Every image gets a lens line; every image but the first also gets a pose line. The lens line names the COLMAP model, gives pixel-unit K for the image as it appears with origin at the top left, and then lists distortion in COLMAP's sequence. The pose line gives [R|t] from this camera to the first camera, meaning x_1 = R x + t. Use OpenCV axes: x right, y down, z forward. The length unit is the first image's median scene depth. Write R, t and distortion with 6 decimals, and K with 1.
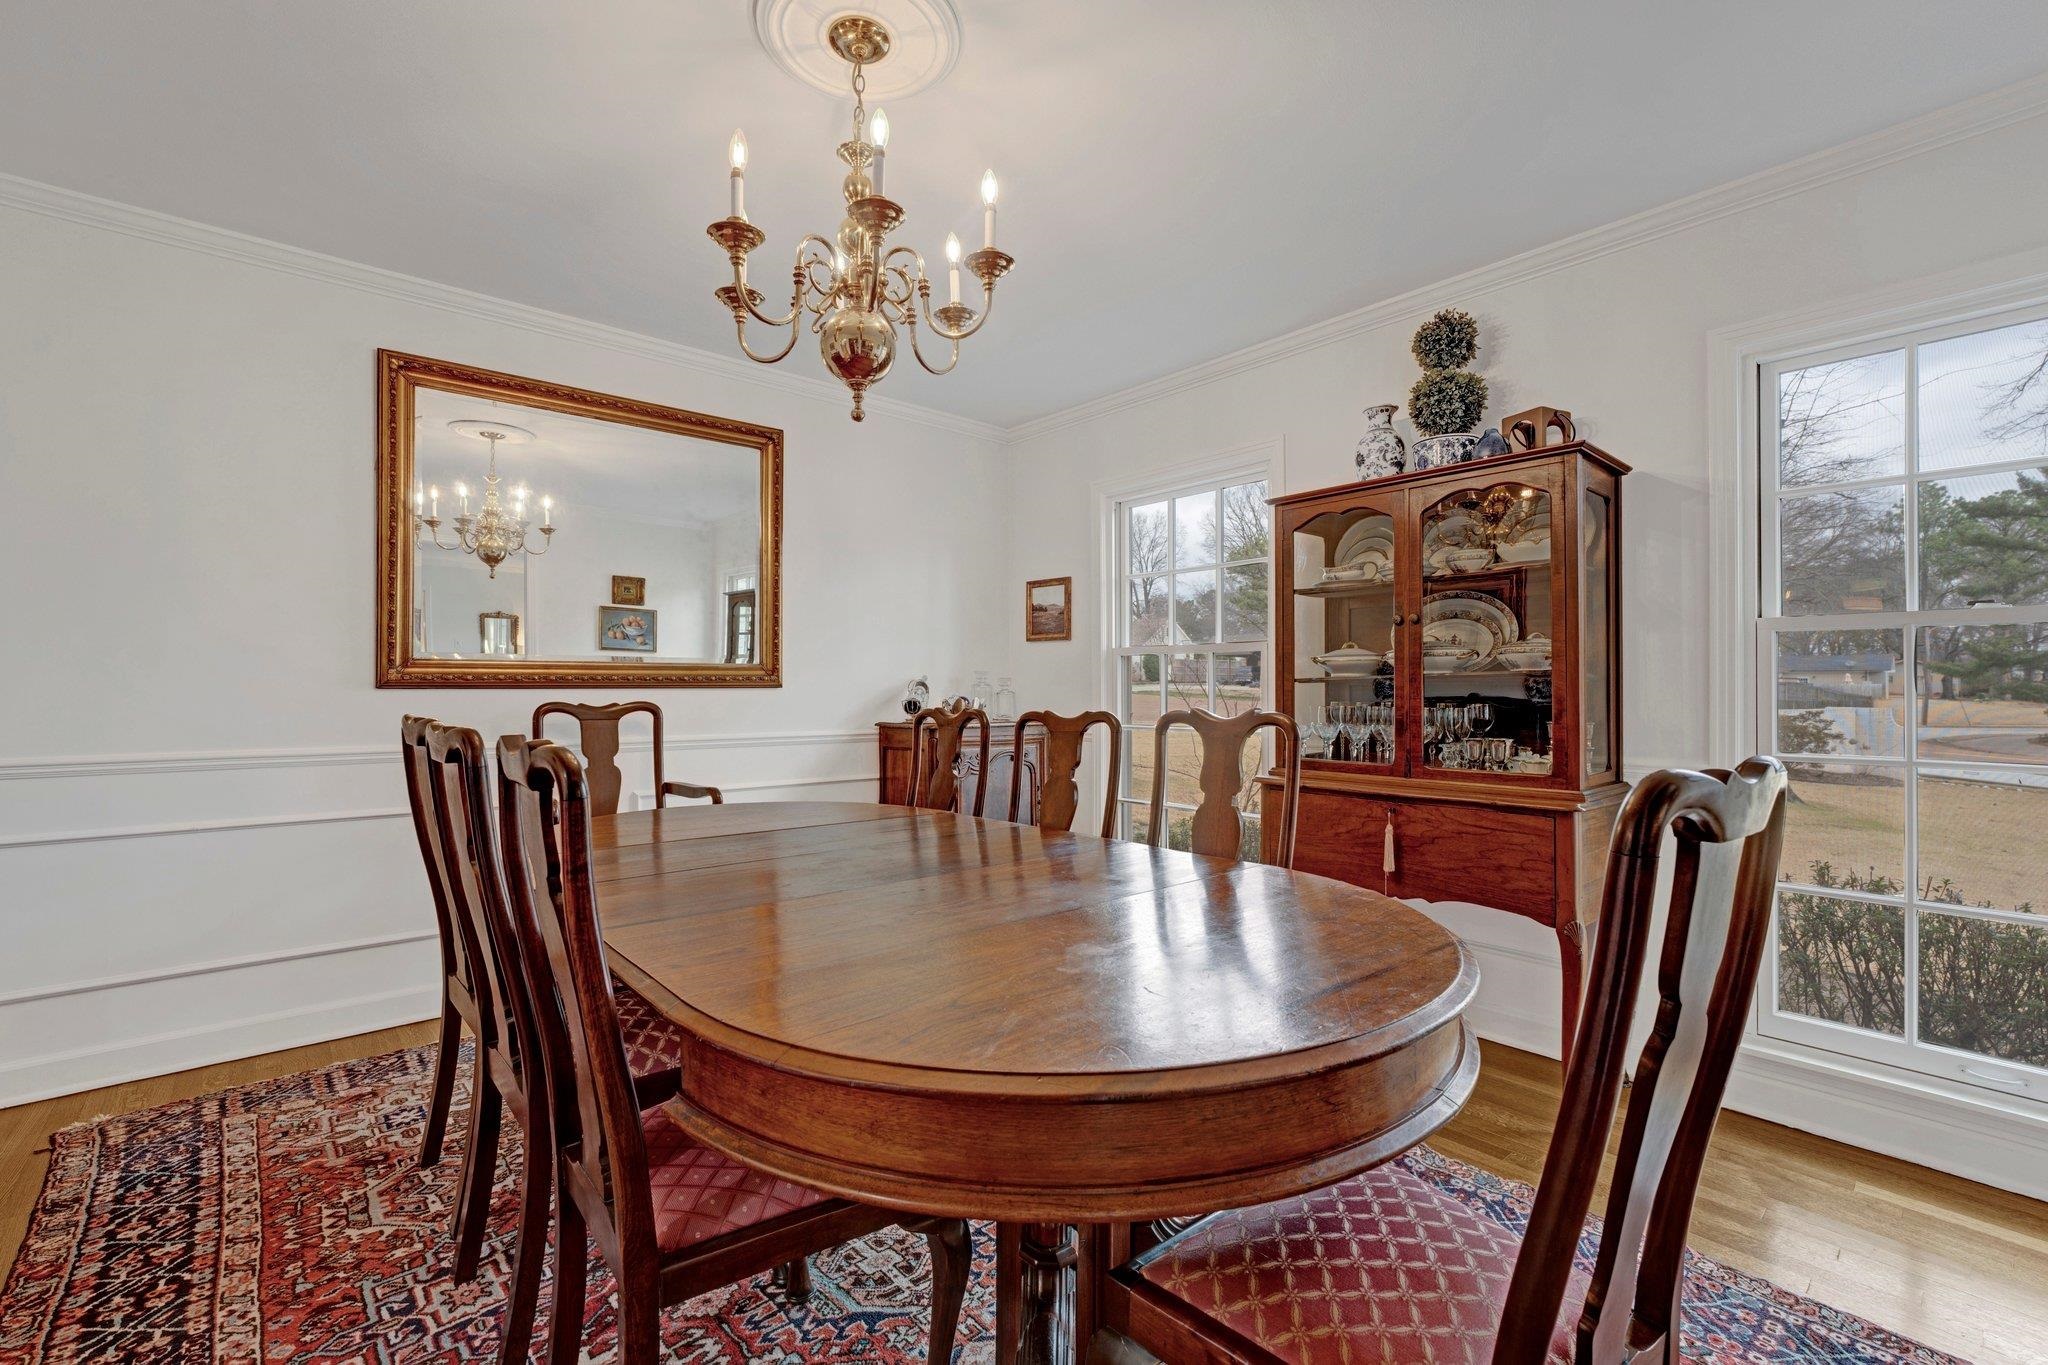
lens RADIAL K [[861.1, 0, 1024.0], [0, 861.1, 682.5], [0, 0, 1]] dist [-0.028744, 0.000062]
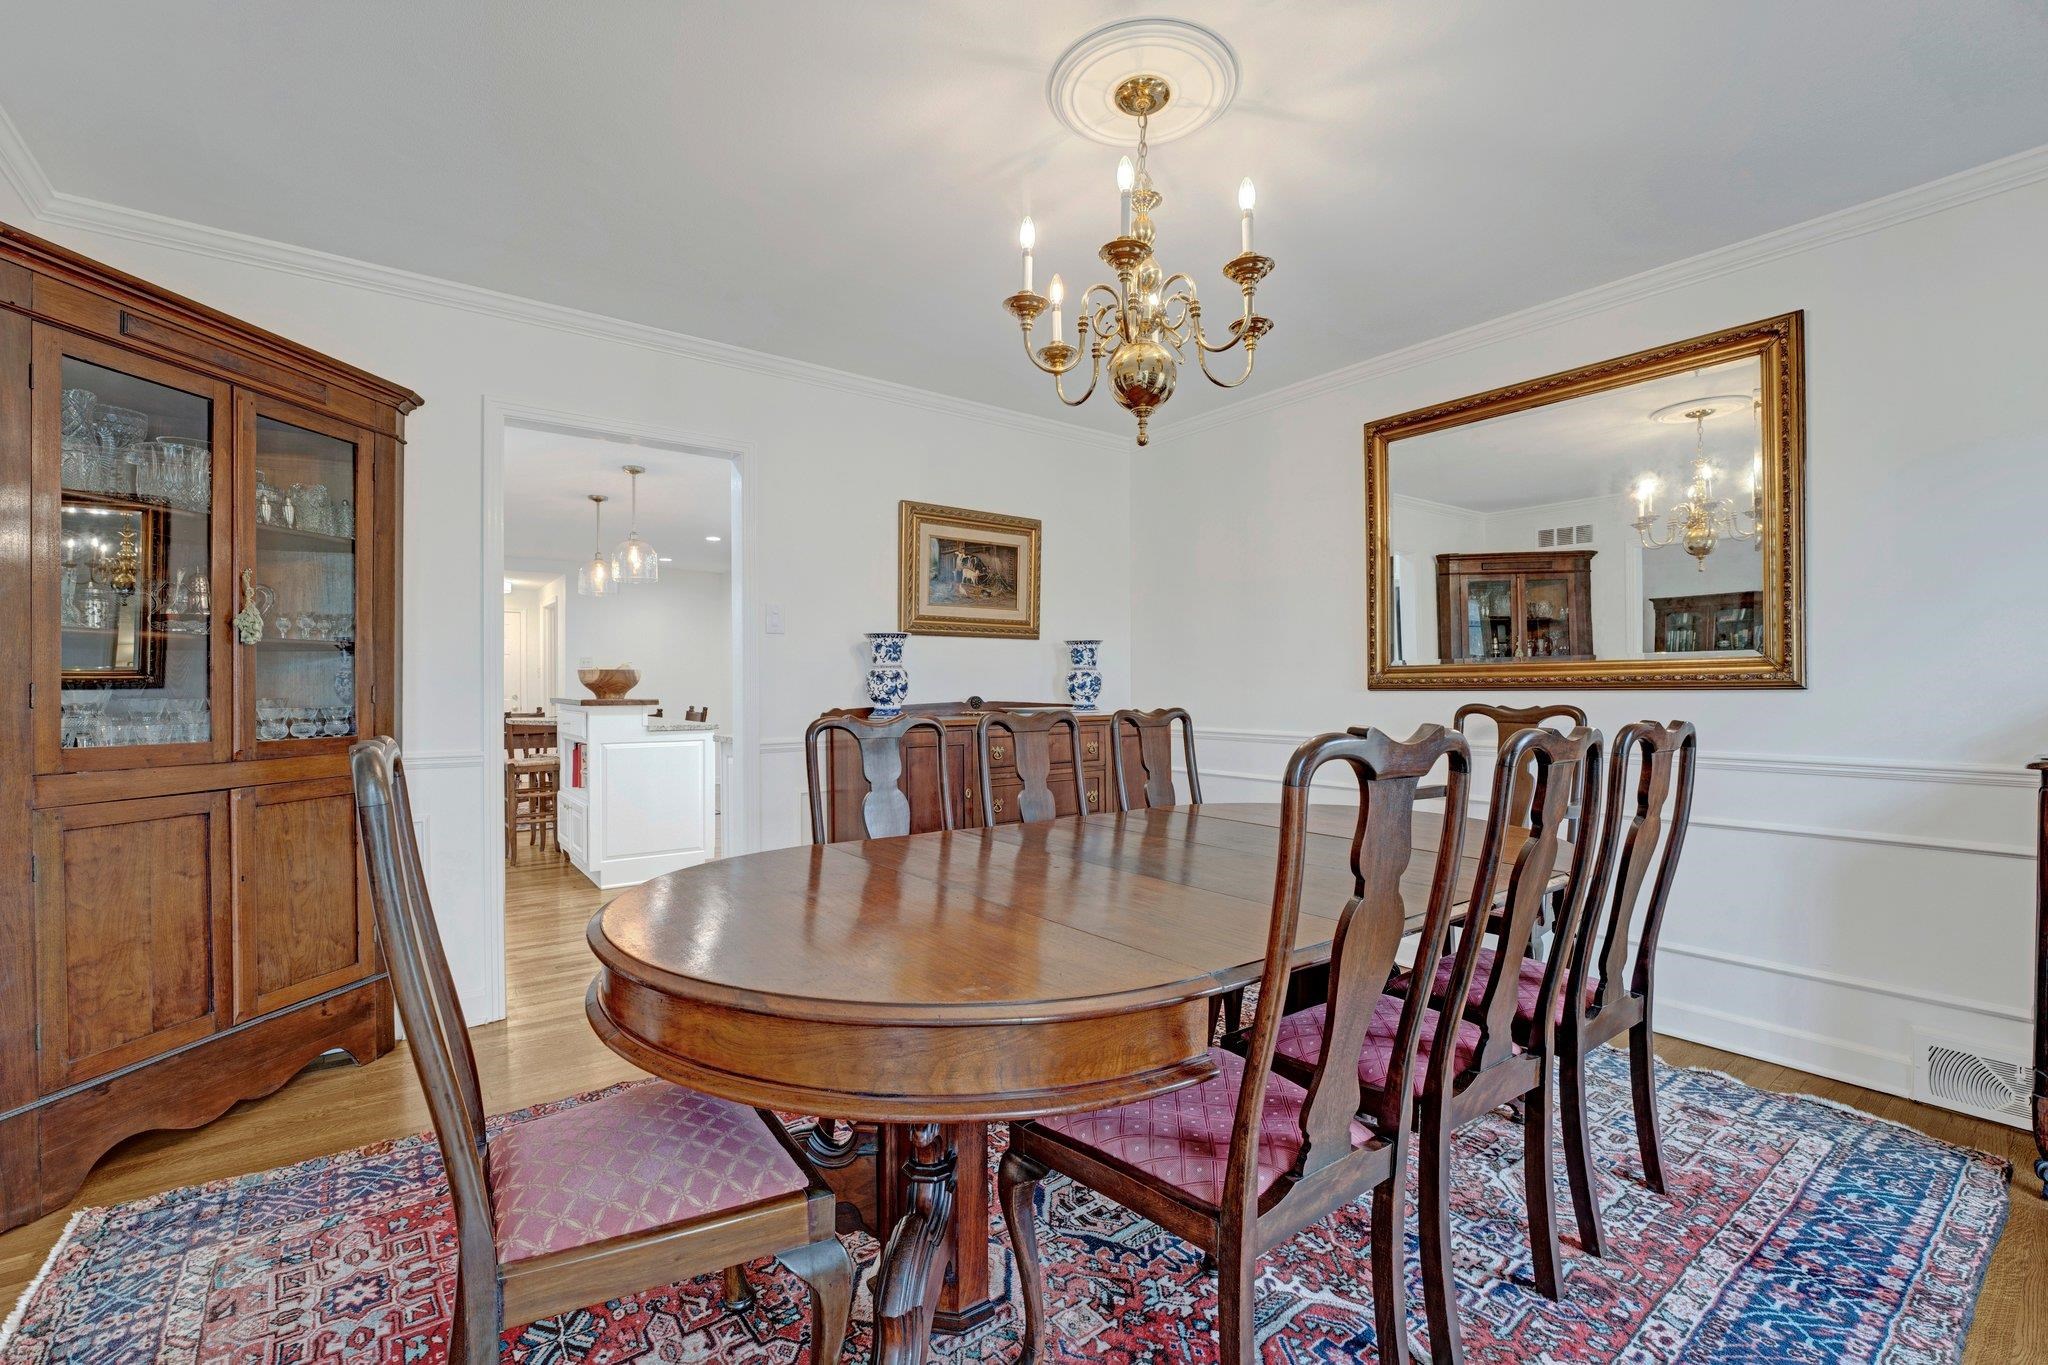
lens RADIAL K [[884.4, 0, 1024.0], [0, 884.4, 682.5], [0, 0, 1]] dist [-0.001991, -0.000077]
pose [[-0.064144, -0.013311, -0.997852, 0.552880], [0.001317, 0.999909, -0.013423, 0.011322], [0.997940, -0.002175, -0.064121, 0.526067]]
